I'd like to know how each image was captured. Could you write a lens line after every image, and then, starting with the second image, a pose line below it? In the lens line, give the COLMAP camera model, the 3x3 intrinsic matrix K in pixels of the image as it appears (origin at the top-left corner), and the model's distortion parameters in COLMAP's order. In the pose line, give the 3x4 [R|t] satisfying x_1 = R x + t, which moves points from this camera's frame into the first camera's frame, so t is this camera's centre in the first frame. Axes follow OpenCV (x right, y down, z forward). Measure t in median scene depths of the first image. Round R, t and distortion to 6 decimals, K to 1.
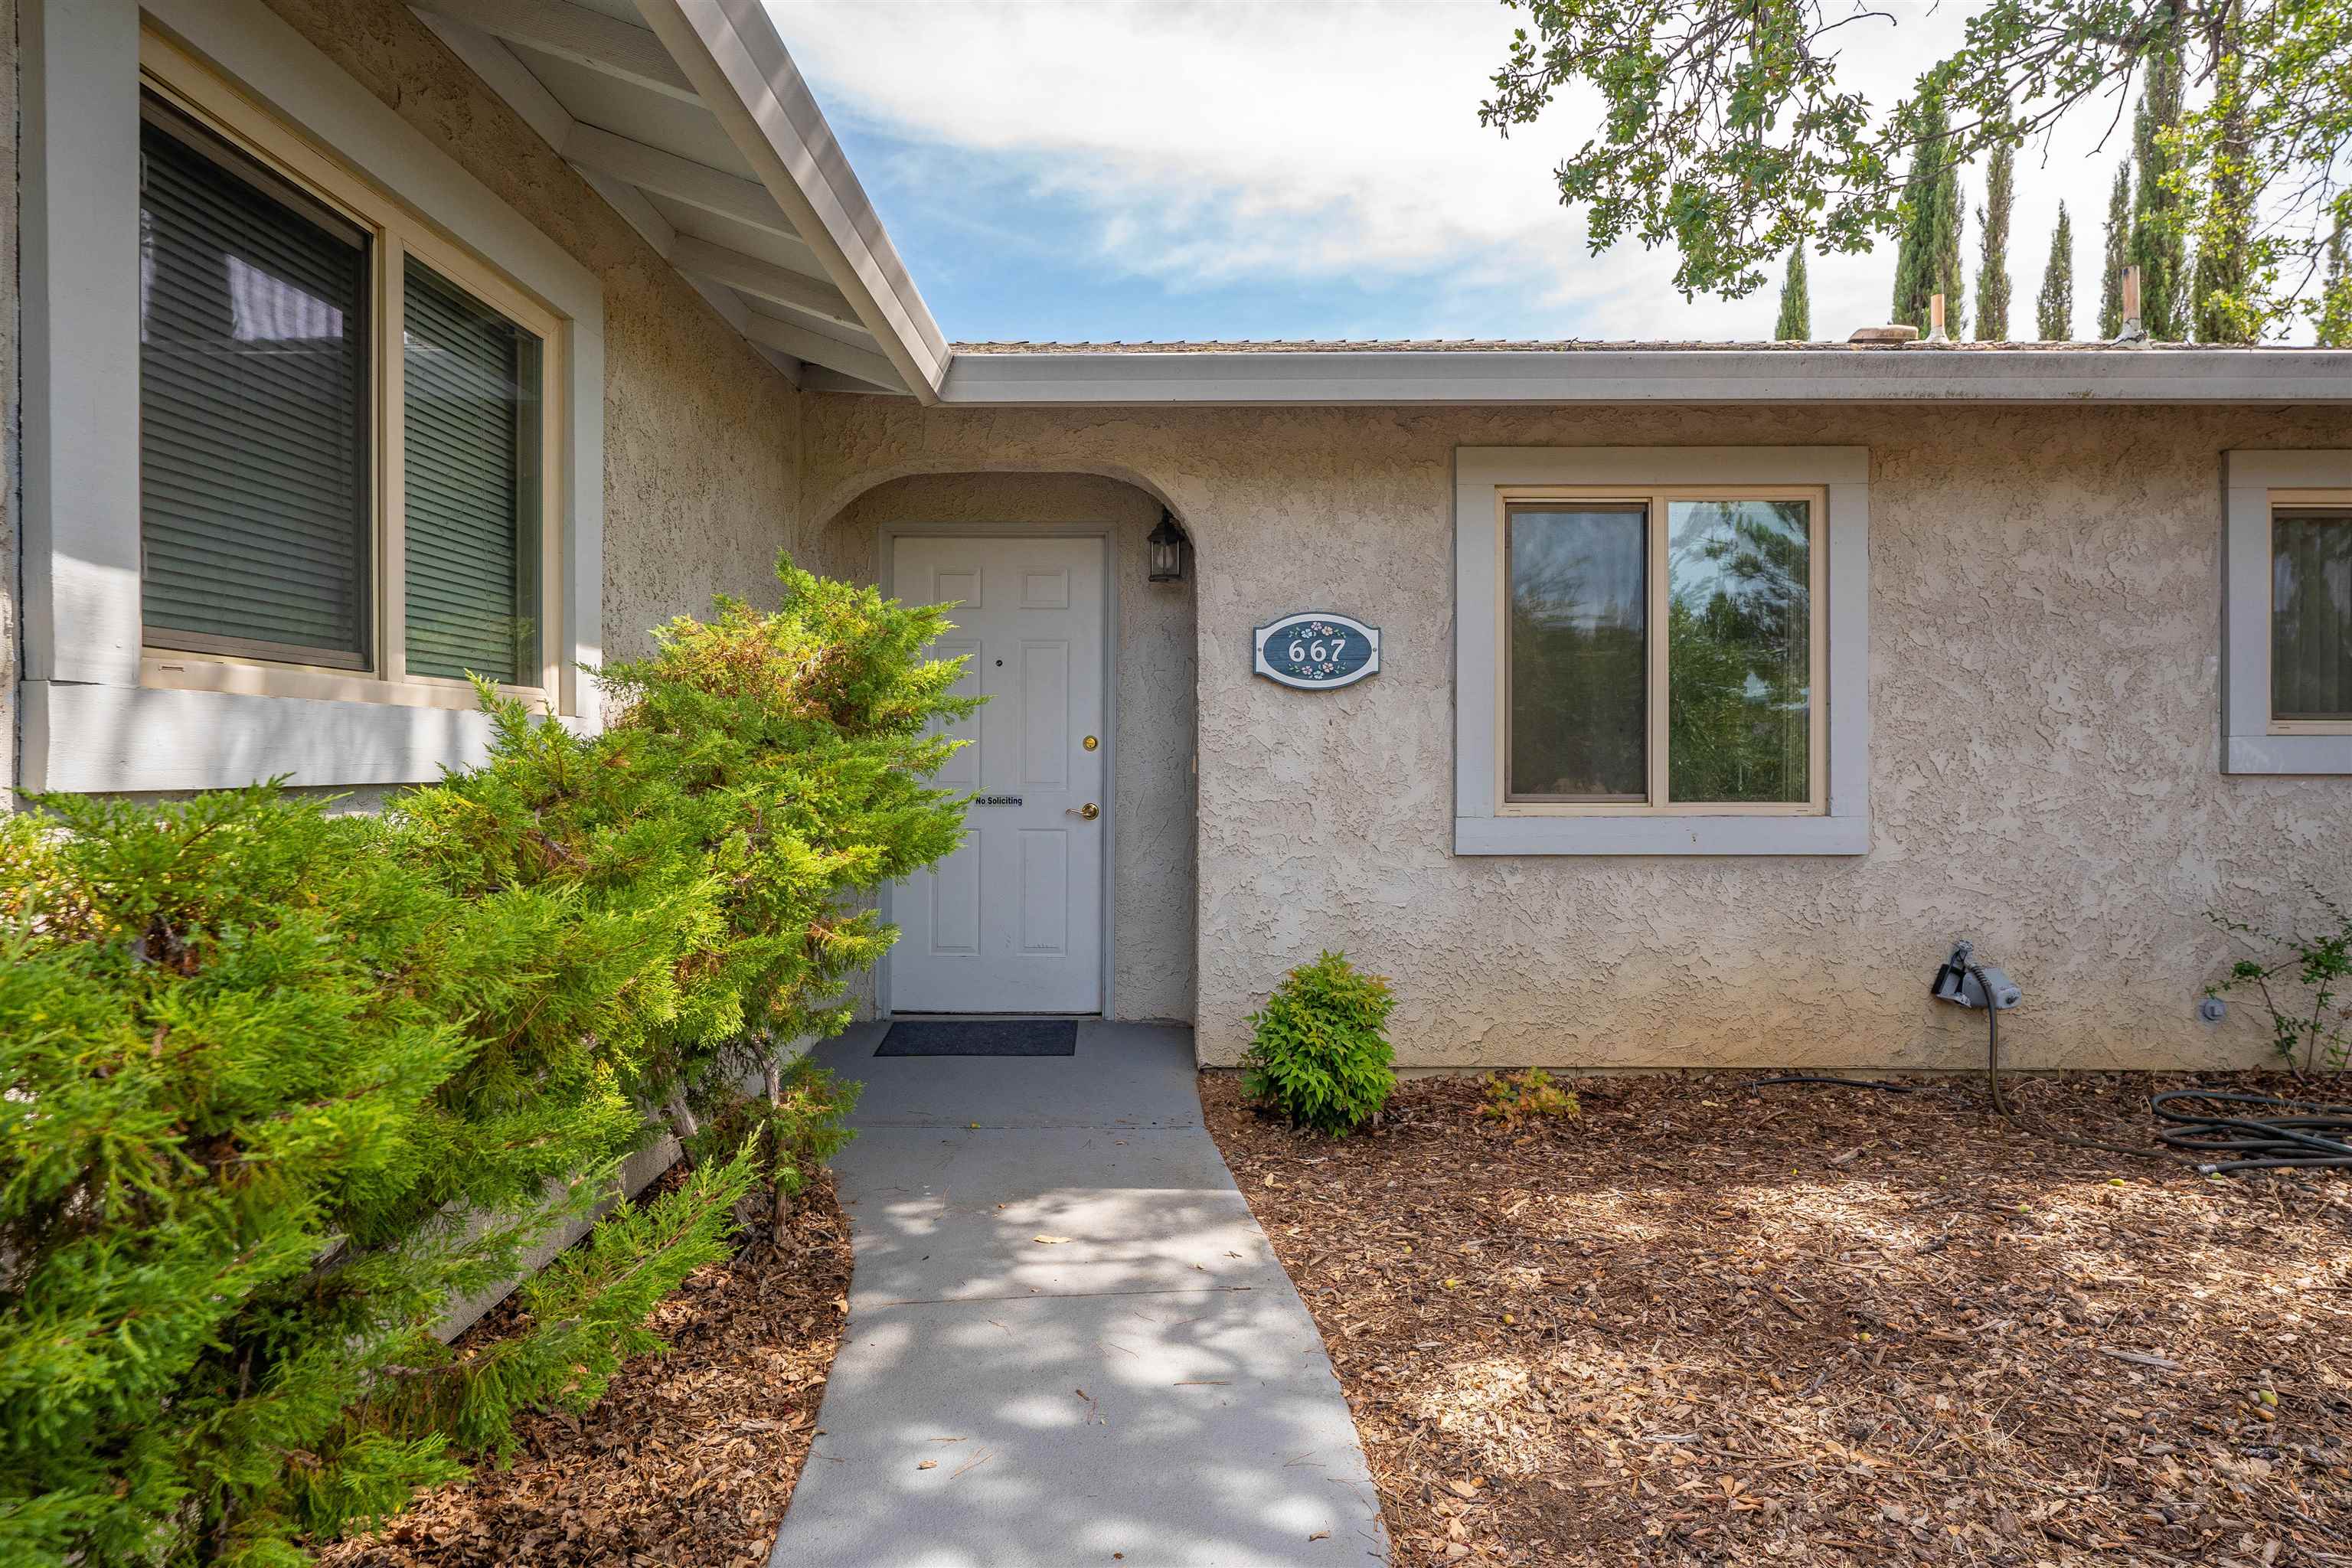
lens RADIAL K [[1260.1, 0, 1183.0], [0, 1260.1, 766.7], [0, 0, 1]] dist [0.000715, -0.001433]
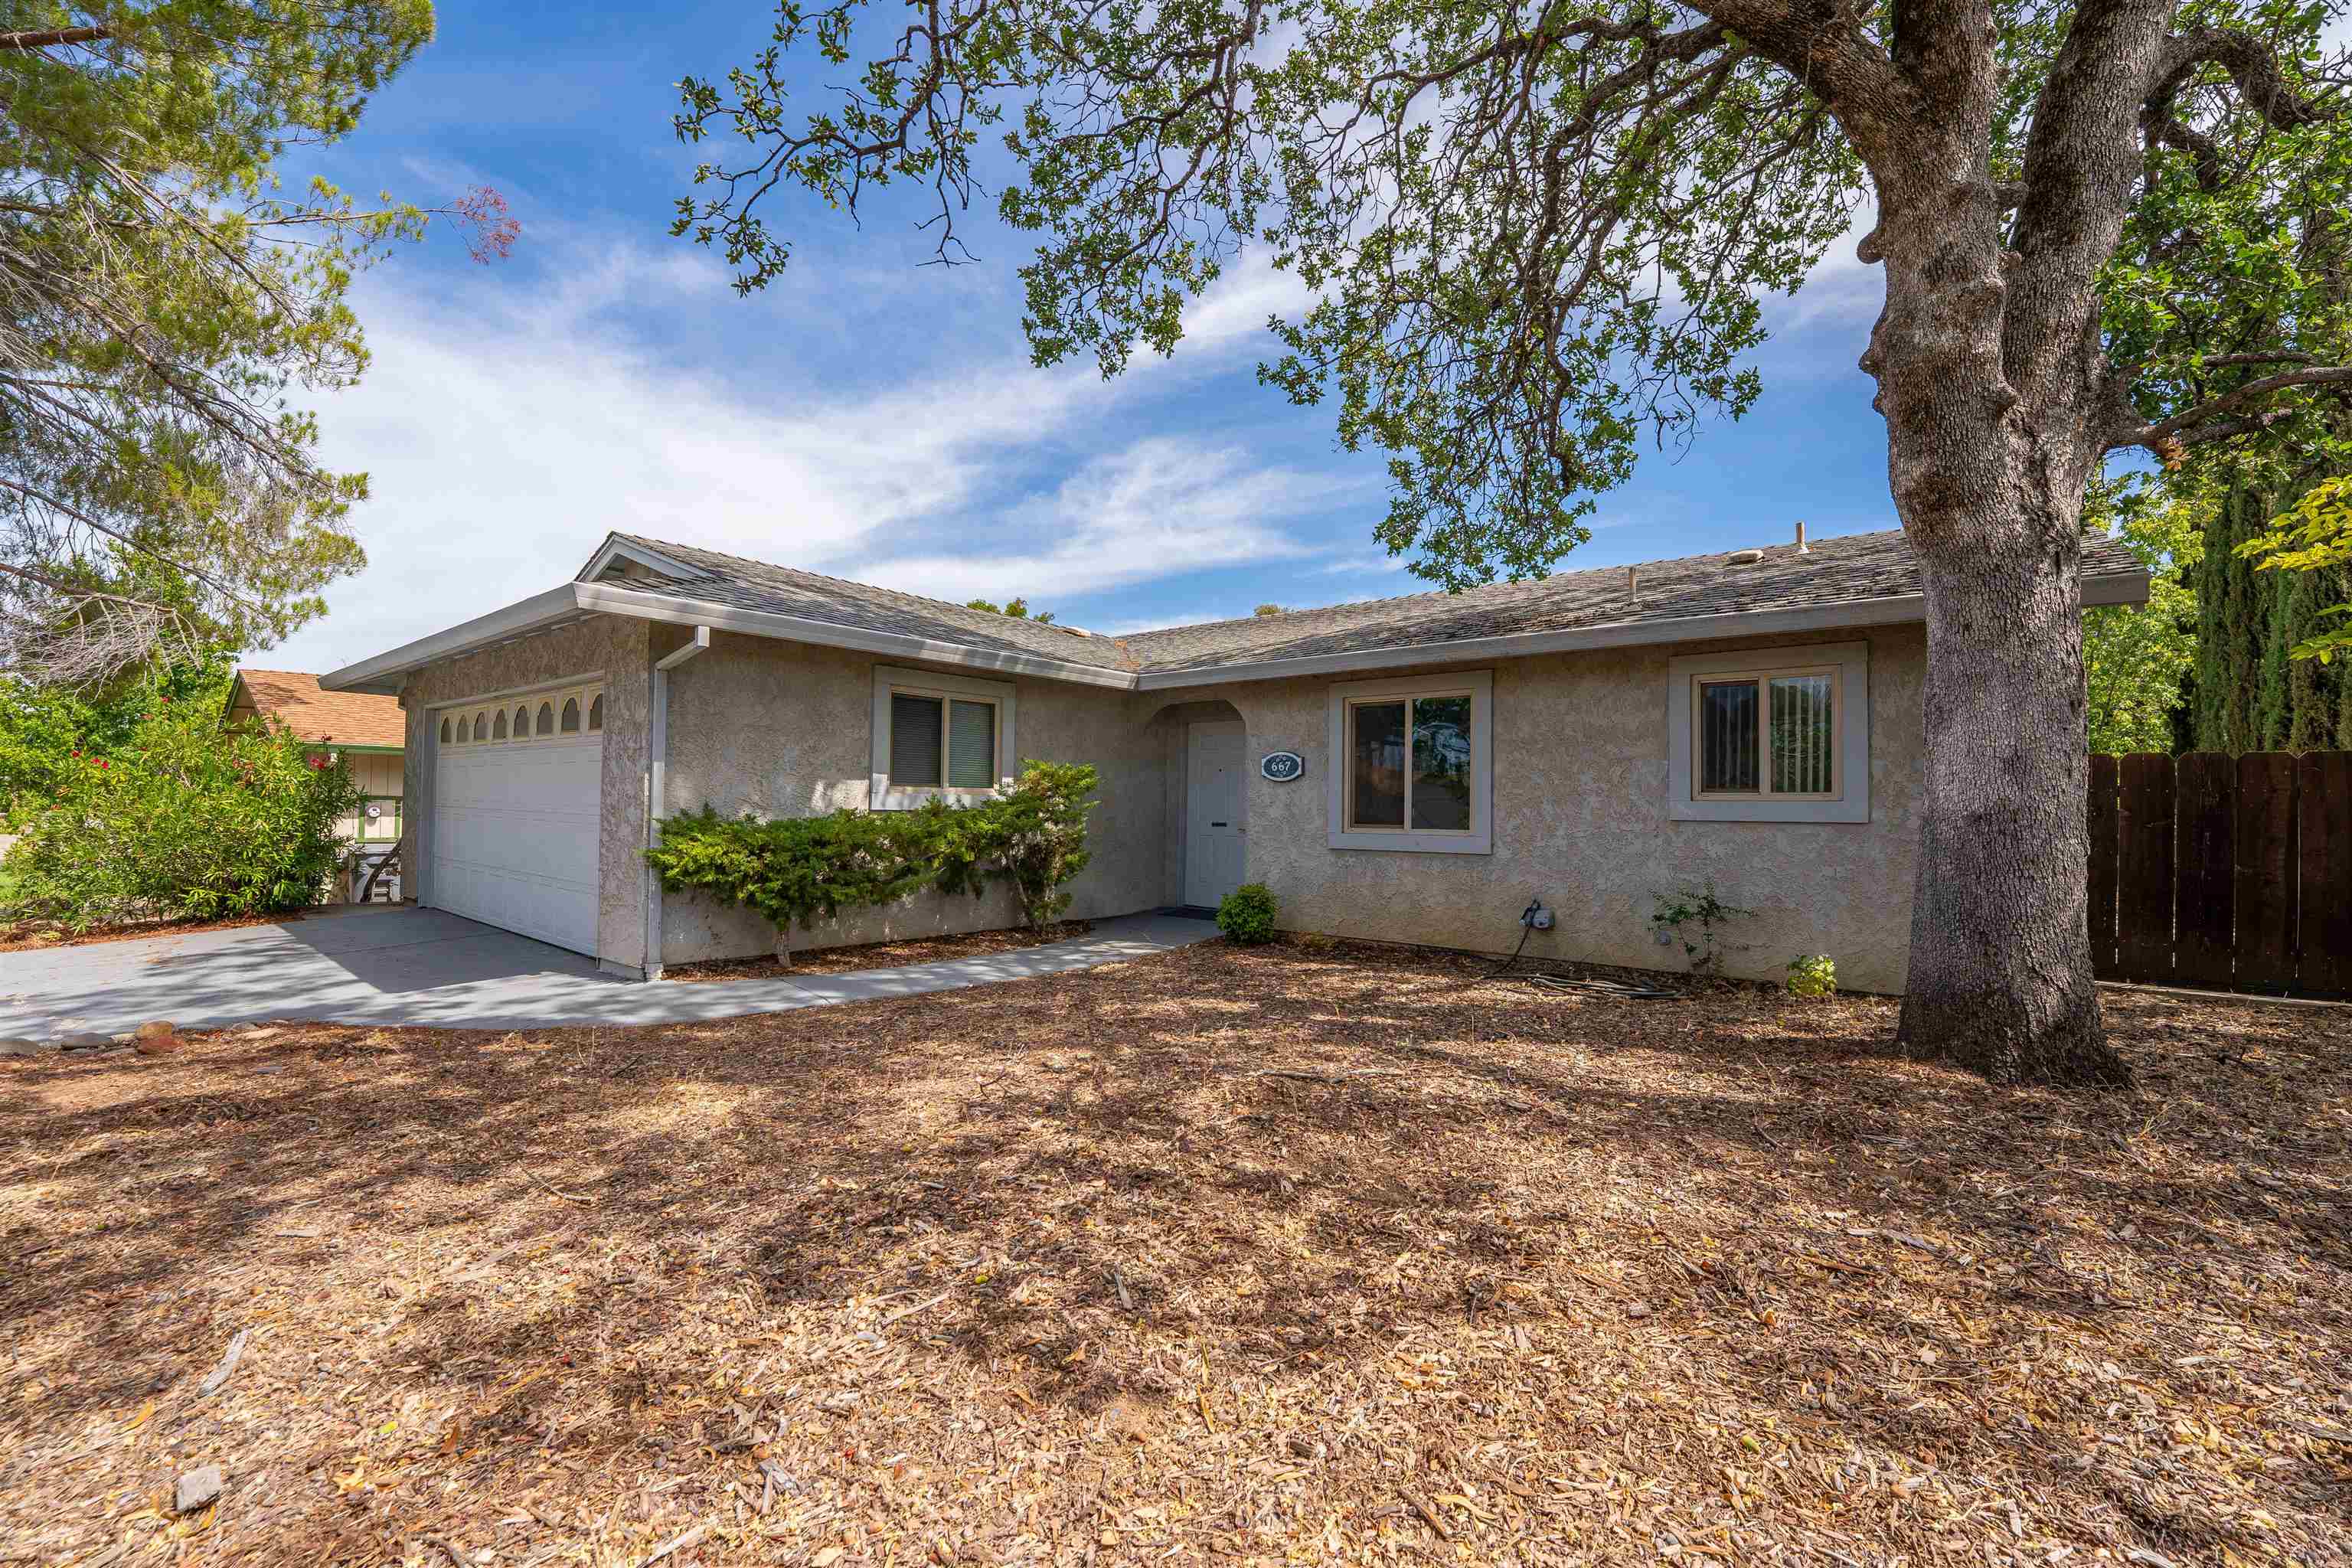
lens RADIAL K [[948.3, 0, 1172.7], [0, 948.3, 794.5], [0, 0, 1]] dist [-0.001715, -0.000084]
pose [[0.767678, 0.000177, -0.640836, 1.186762], [-0.018152, 0.999605, -0.021469, 0.010956], [0.640579, 0.028114, 0.767378, -0.639280]]
